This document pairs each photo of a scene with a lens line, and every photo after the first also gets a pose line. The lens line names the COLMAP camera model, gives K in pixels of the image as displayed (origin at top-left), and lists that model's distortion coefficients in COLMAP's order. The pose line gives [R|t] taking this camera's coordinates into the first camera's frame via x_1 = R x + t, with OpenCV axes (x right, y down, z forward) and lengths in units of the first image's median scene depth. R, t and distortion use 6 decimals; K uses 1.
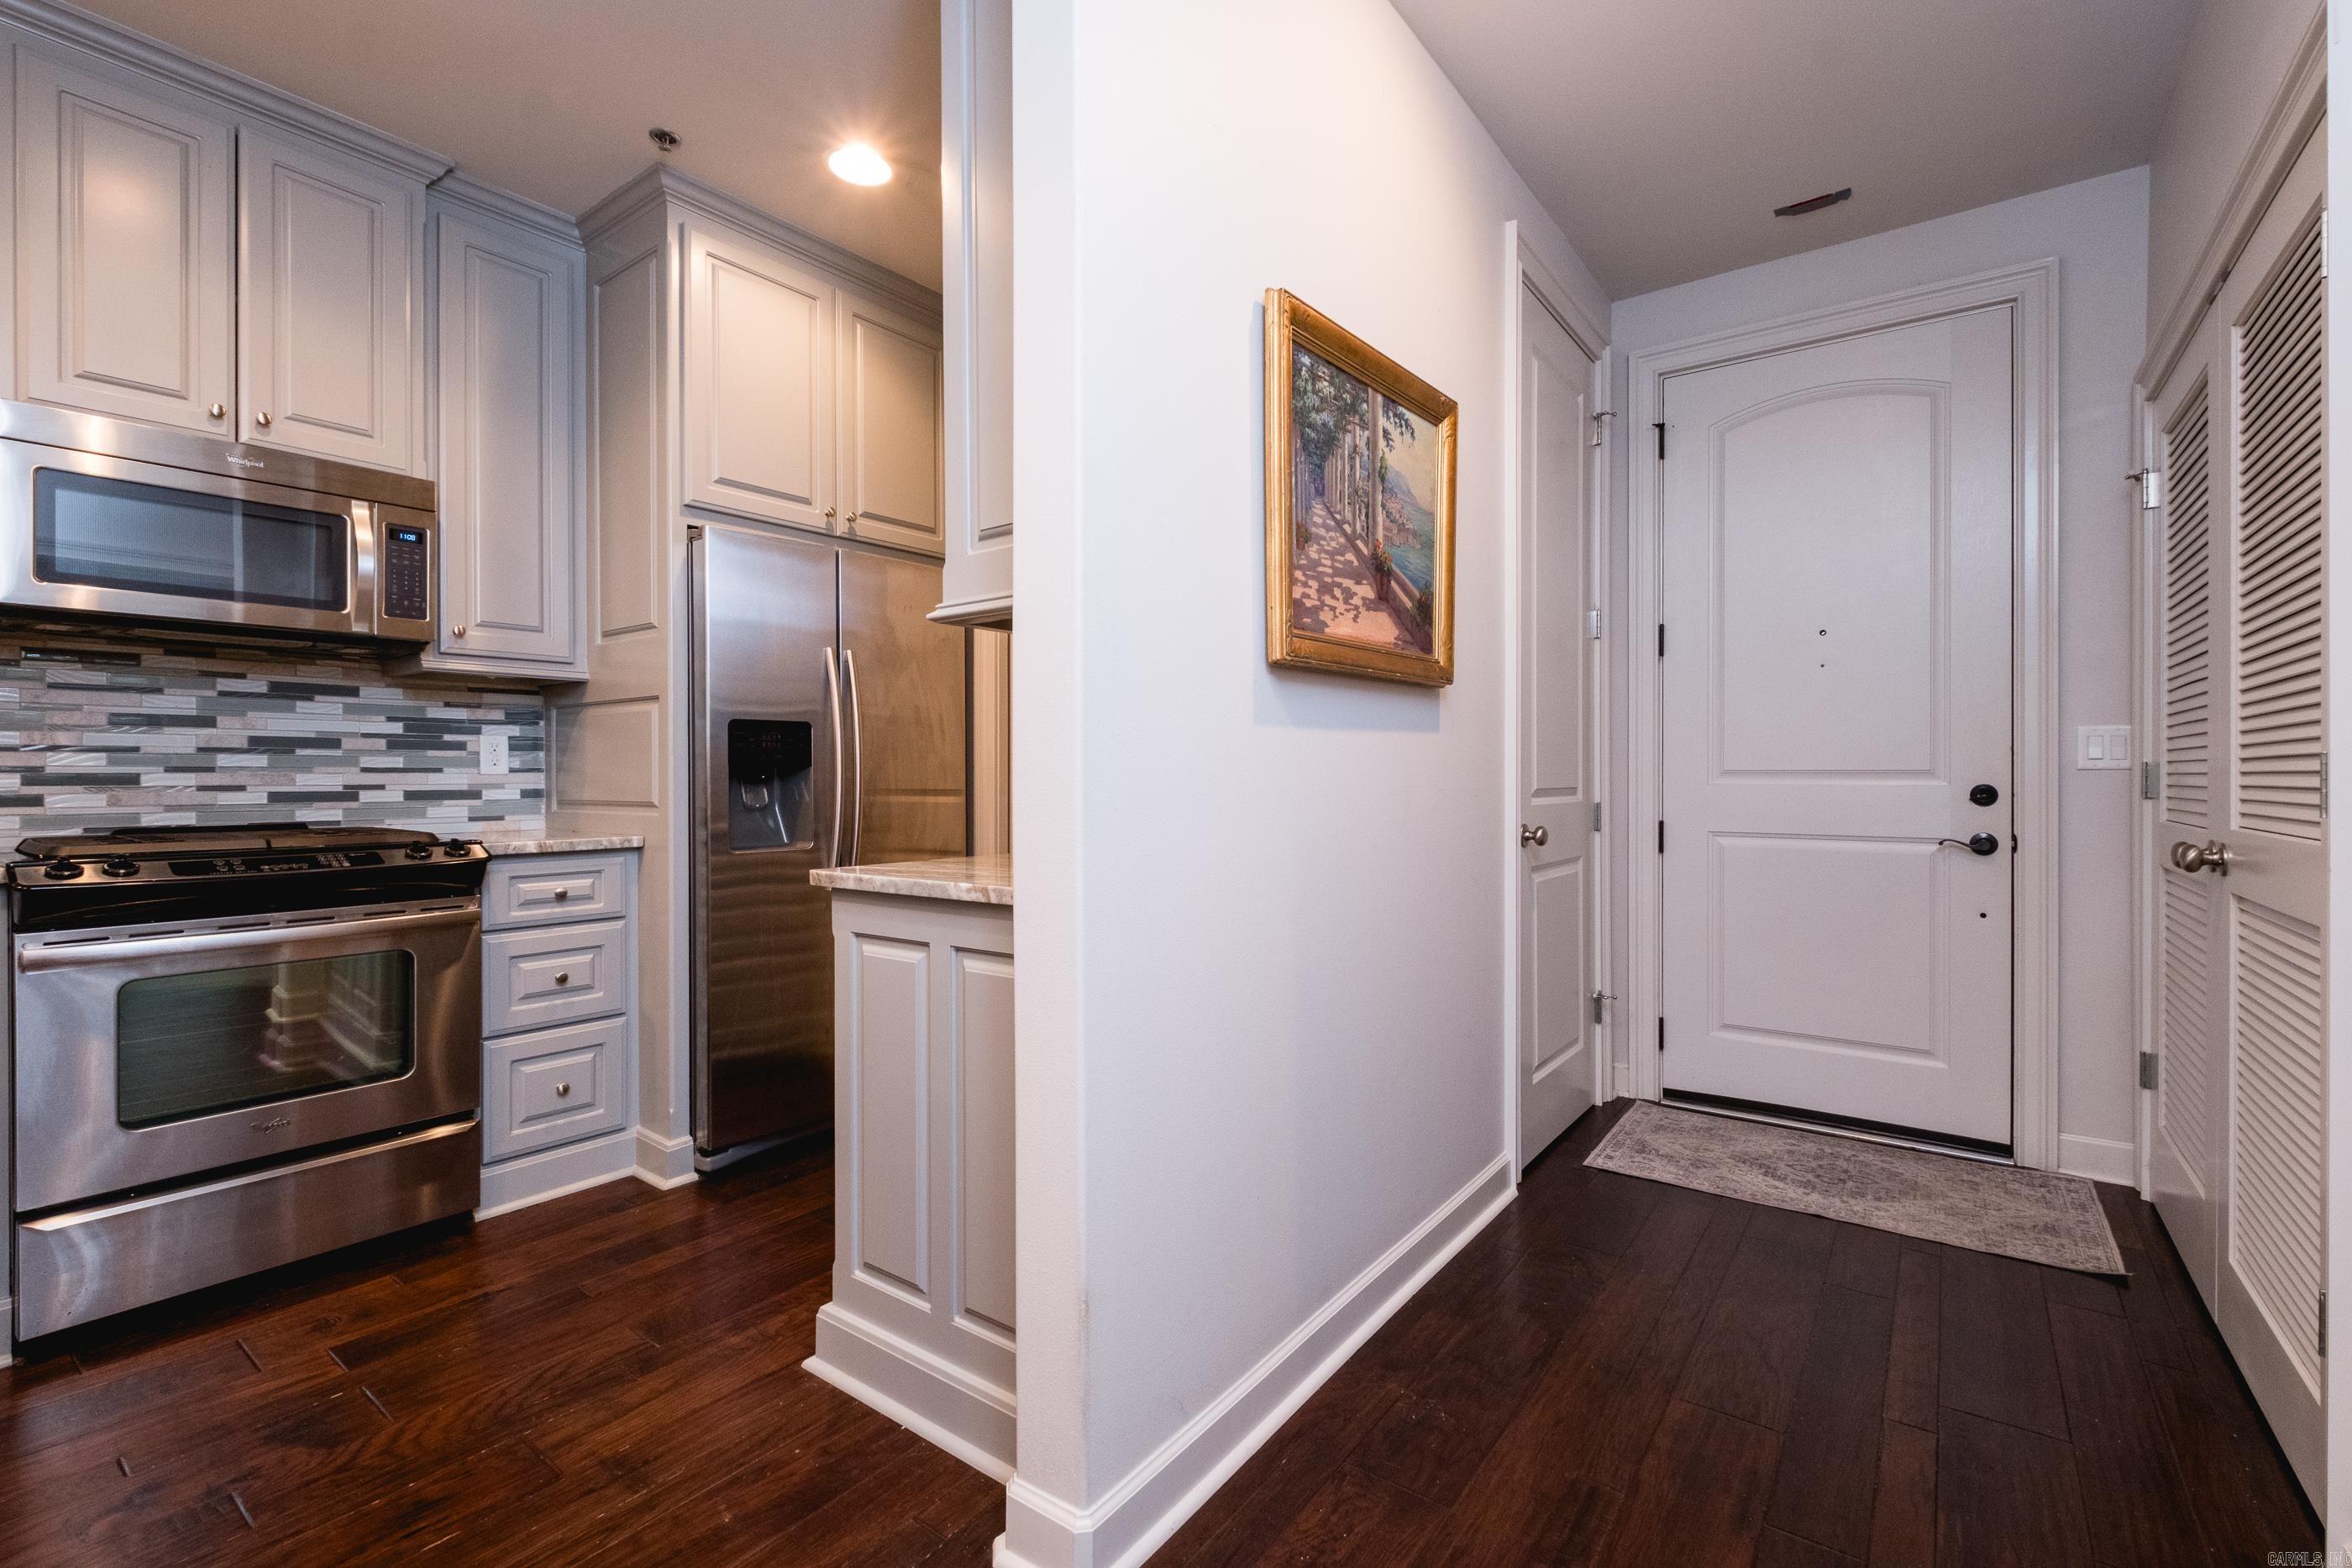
lens RADIAL K [[1024.9, 0, 1203.0], [0, 1024.9, 768.0], [0, 0, 1]] dist [0.000507, -0.004597]
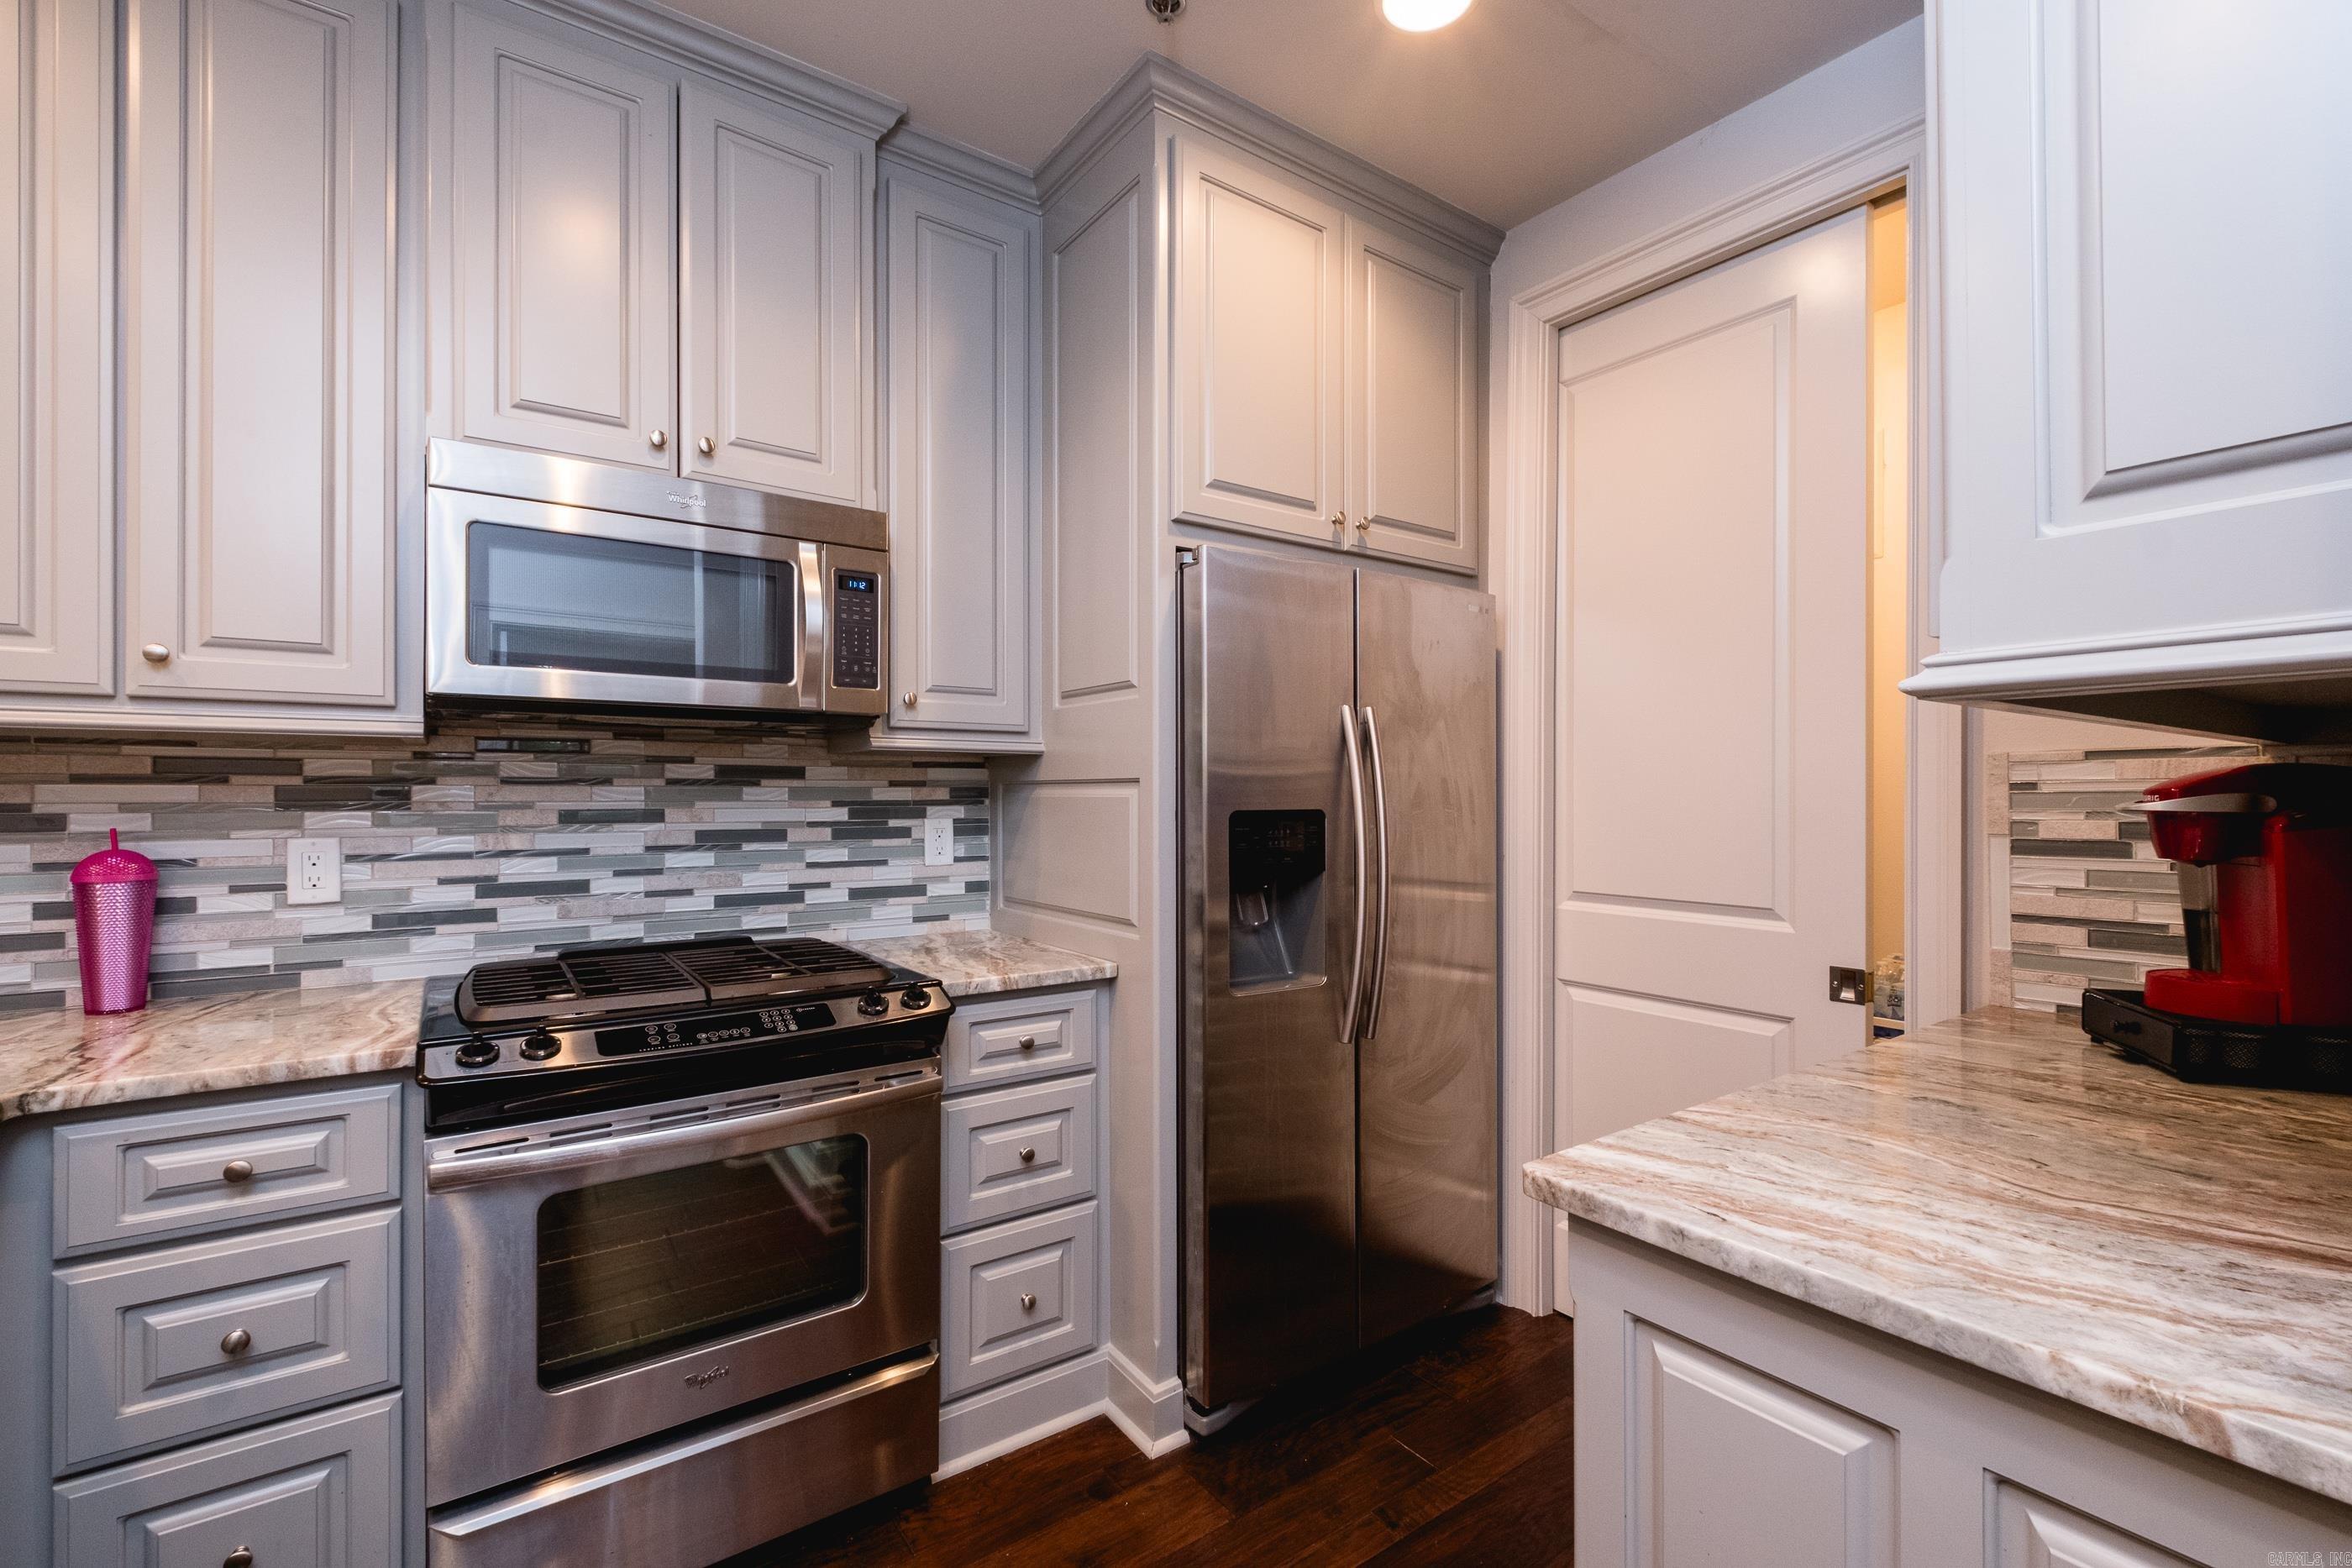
lens RADIAL K [[1038.3, 0, 1202.0], [0, 1038.3, 785.9], [0, 0, 1]] dist [0.000269, -0.000708]
pose [[0.949844, 0.000948, -0.312724, -0.269663], [-0.001953, 0.999994, -0.002901, -0.067471], [0.312719, 0.003366, 0.949840, 0.317231]]
